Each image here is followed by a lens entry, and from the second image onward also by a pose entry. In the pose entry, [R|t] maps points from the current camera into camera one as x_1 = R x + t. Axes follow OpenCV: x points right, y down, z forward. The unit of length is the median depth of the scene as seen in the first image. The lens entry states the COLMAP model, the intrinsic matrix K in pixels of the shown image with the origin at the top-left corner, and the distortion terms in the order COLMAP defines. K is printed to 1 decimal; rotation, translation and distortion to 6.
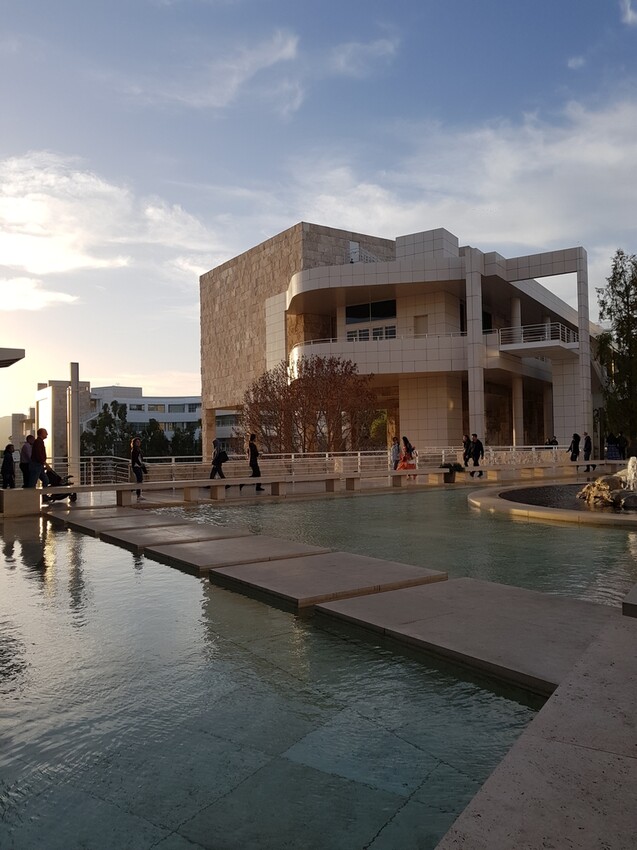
lens RADIAL K [[665.7, 0, 324.7], [0, 665.7, 437.8], [0, 0, 1]] dist [0.003374, 0.006268]
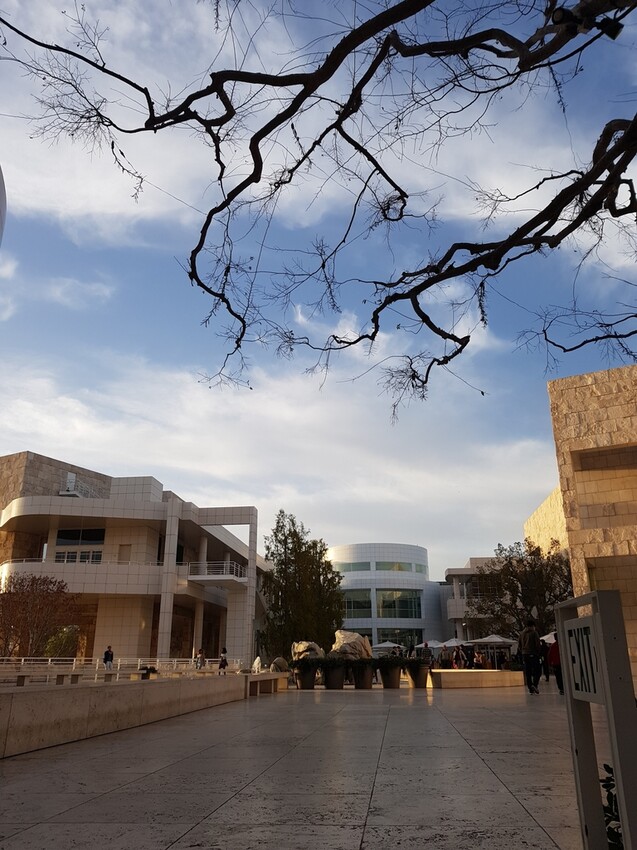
lens RADIAL K [[665.7, 0, 324.7], [0, 665.7, 437.8], [0, 0, 1]] dist [0.003374, 0.006268]
pose [[0.889336, 0.164626, 0.426590, -0.073393], [-0.020803, 0.946541, -0.321913, 0.010209], [-0.456780, 0.277415, 0.845218, -0.206659]]
